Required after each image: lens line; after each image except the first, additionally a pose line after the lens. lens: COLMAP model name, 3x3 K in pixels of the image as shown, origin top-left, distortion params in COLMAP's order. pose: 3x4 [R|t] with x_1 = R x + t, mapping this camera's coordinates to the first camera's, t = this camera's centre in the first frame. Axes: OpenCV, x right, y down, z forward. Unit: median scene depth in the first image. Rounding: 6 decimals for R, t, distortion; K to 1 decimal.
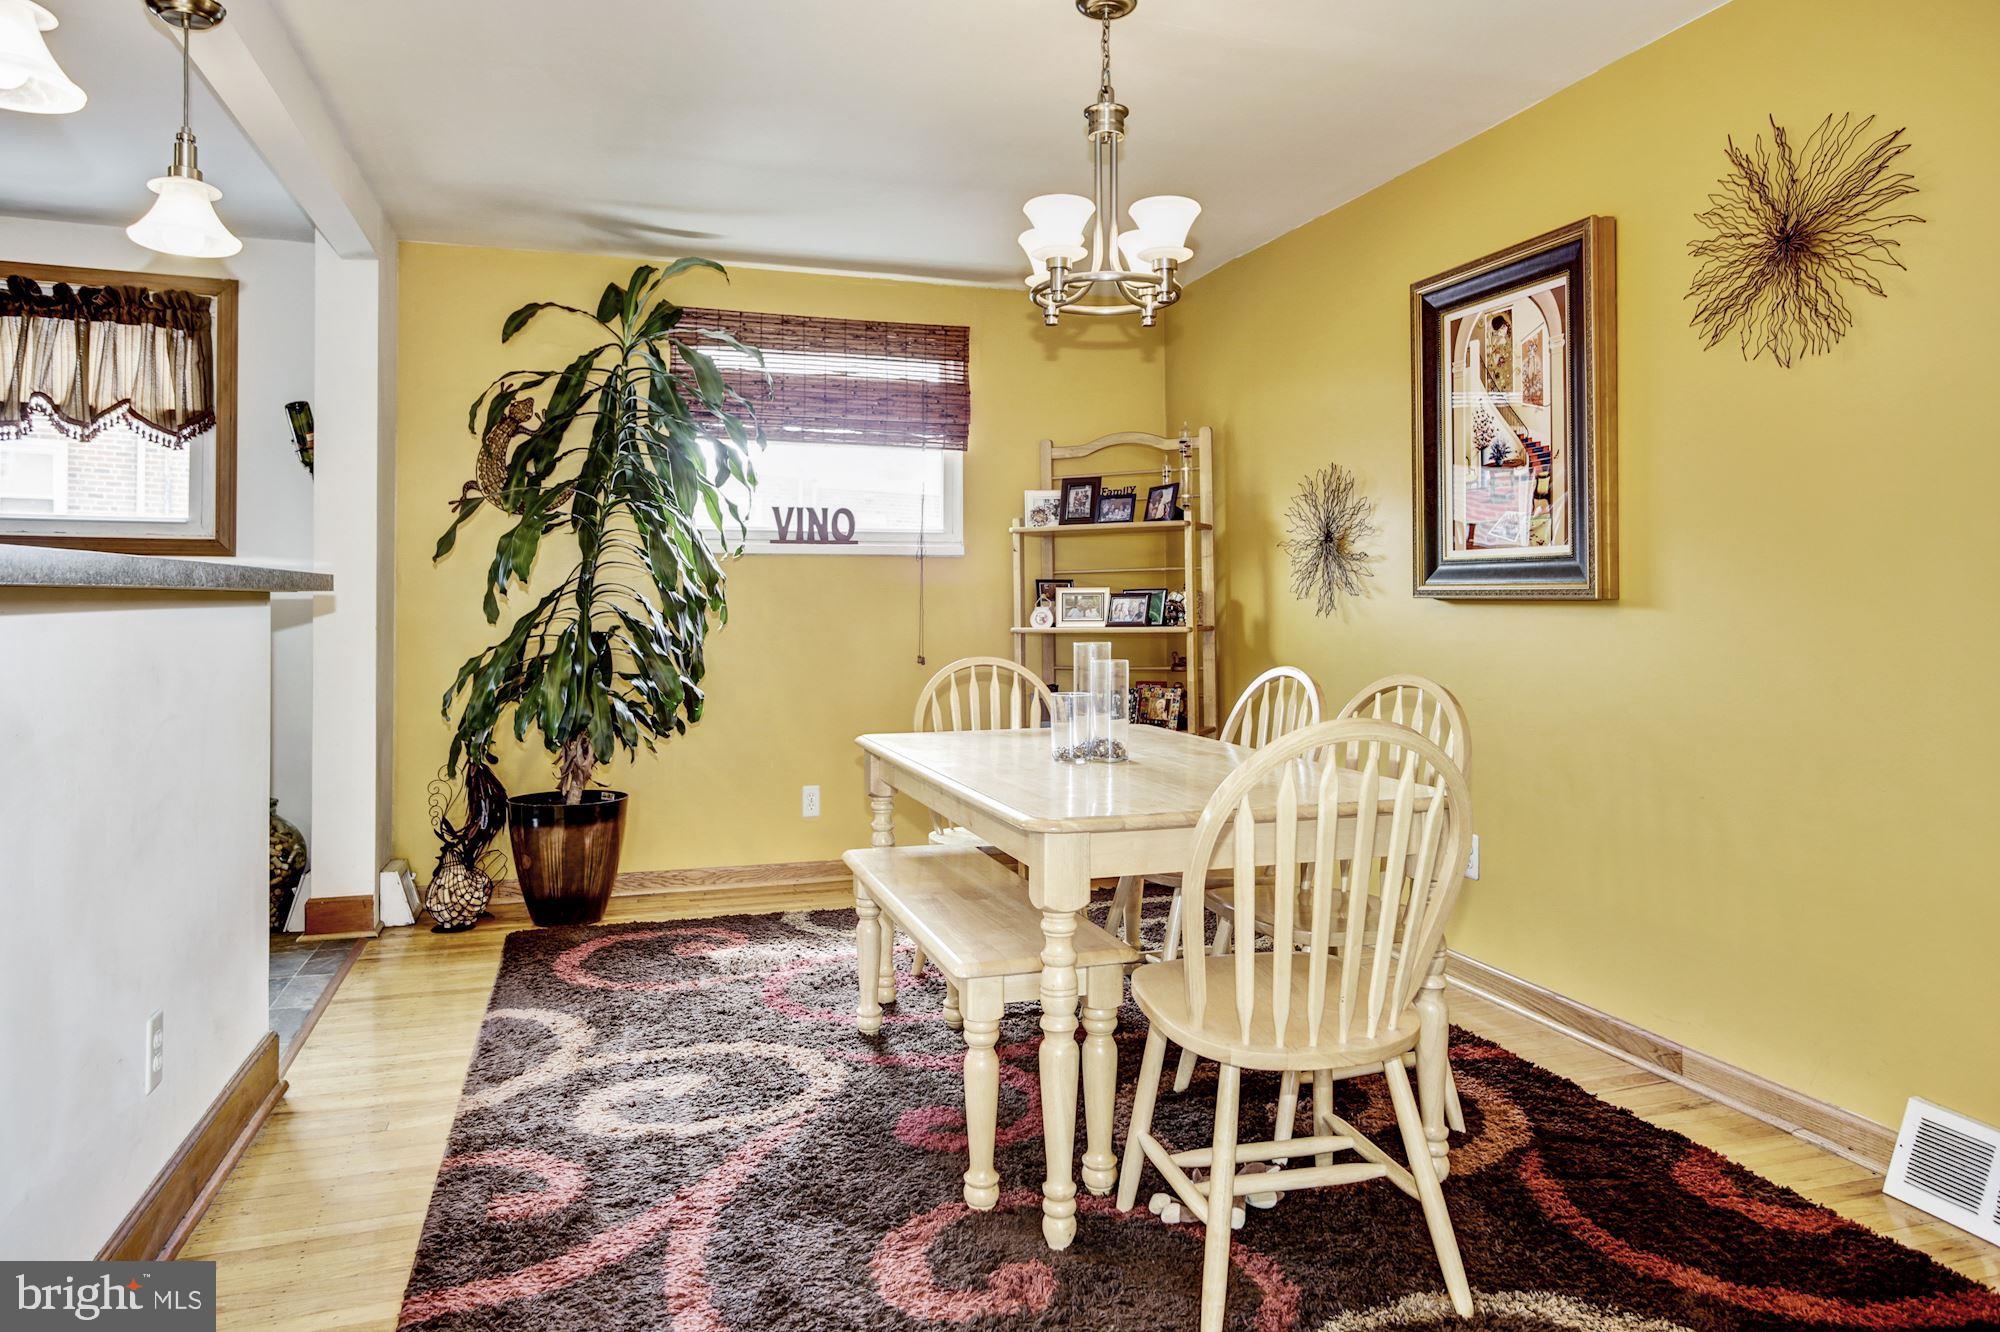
lens RADIAL K [[1243.4, 0, 985.8], [0, 1243.4, 575.6], [0, 0, 1]] dist [-0.010666, 0.004053]
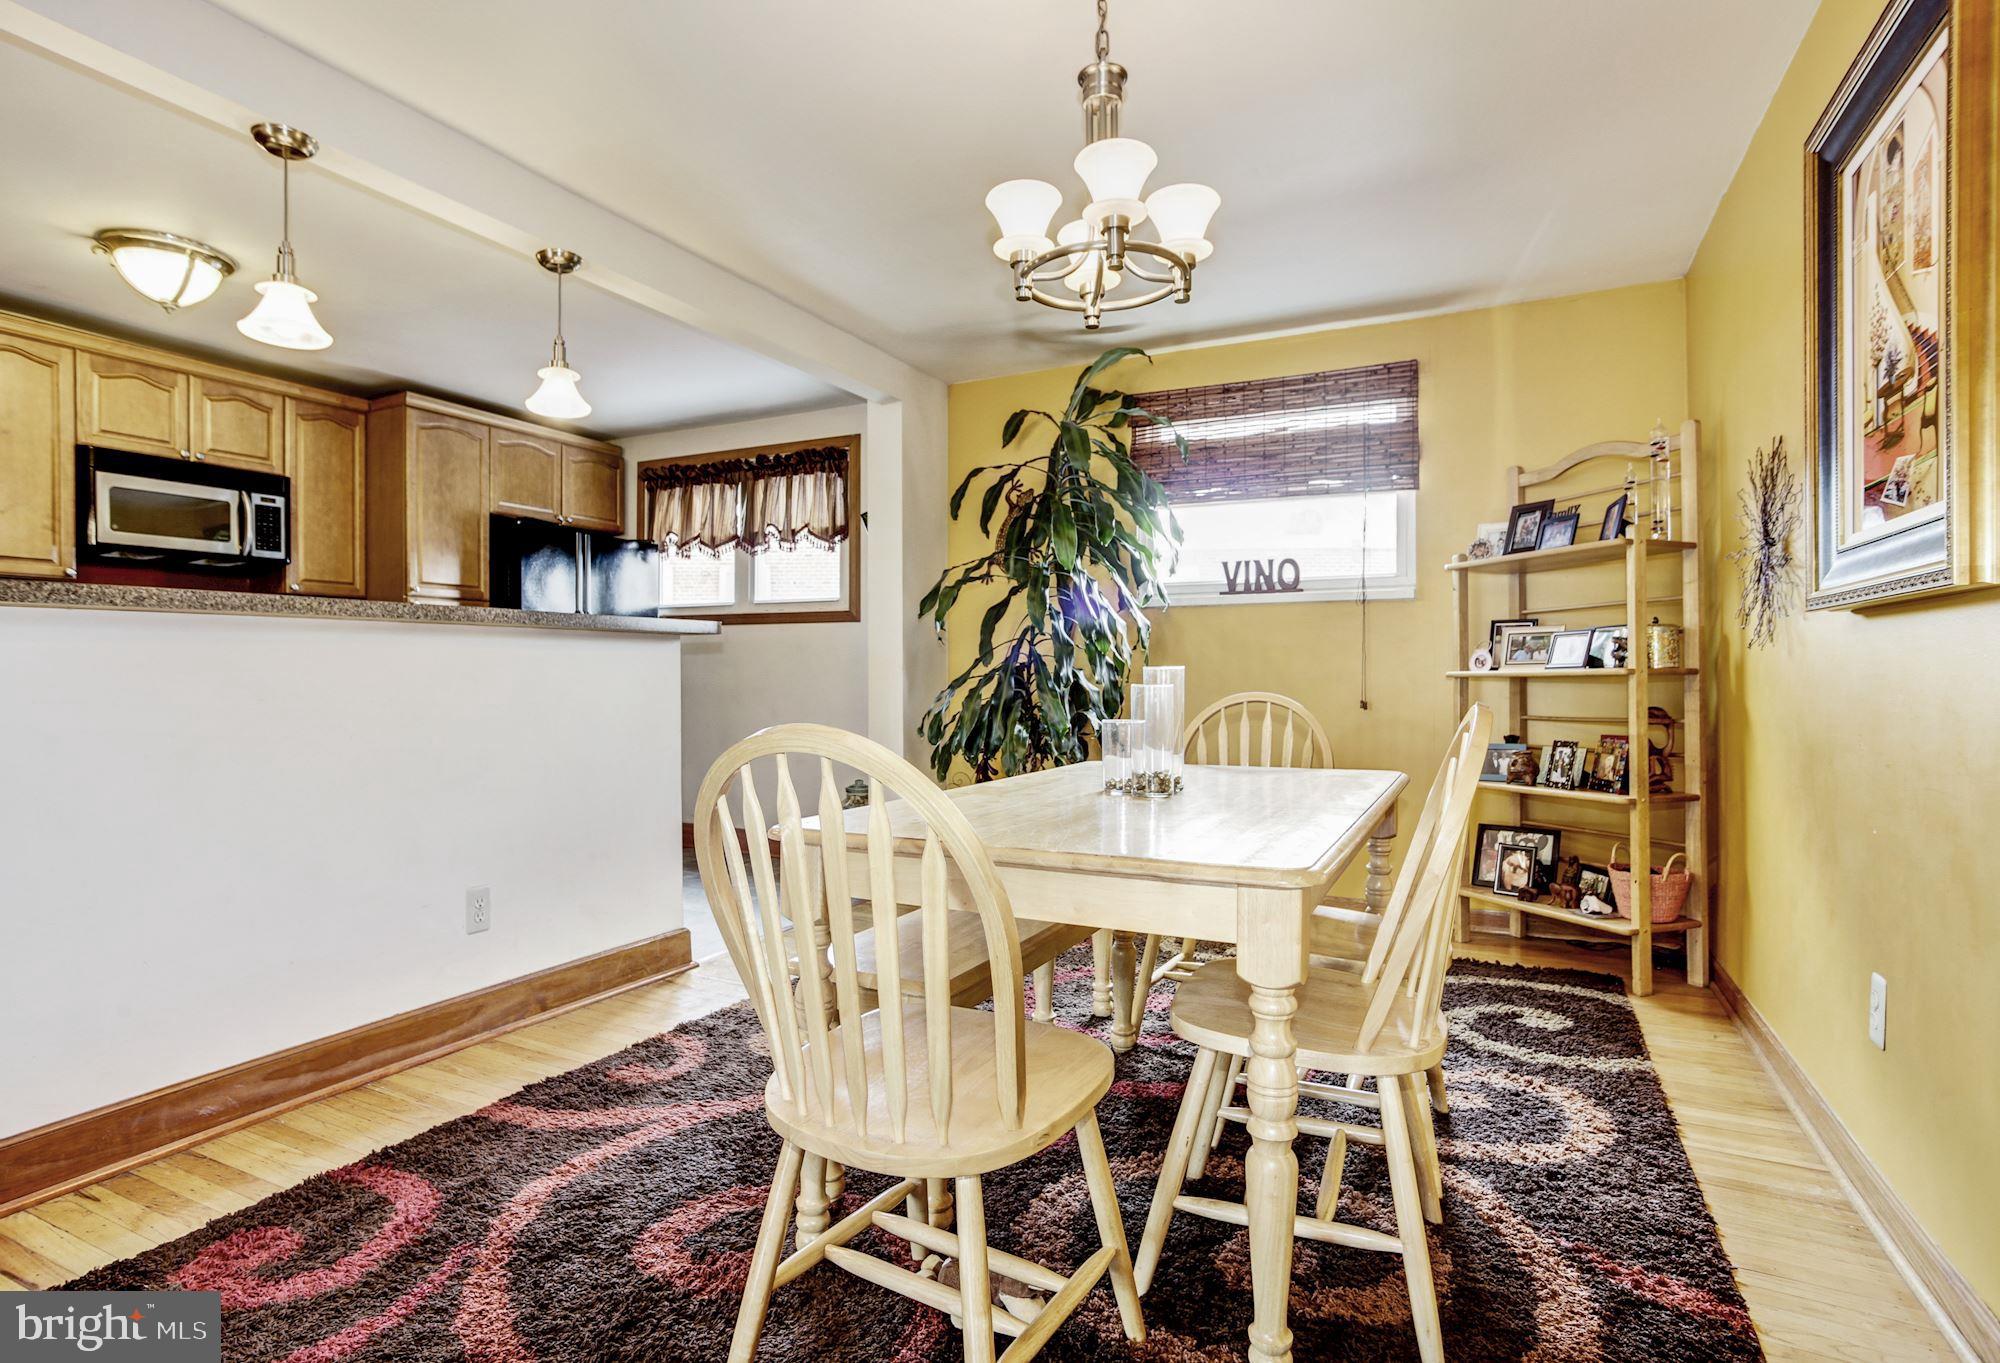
lens RADIAL K [[990.3, 0, 1000.5], [0, 990.3, 685.5], [0, 0, 1]] dist [-0.013171, 0.002262]
pose [[0.723815, 0.008100, -0.689946, 0.342169], [0.013708, 0.999565, 0.026116, 0.033278], [0.689858, -0.028361, 0.723389, 0.268287]]
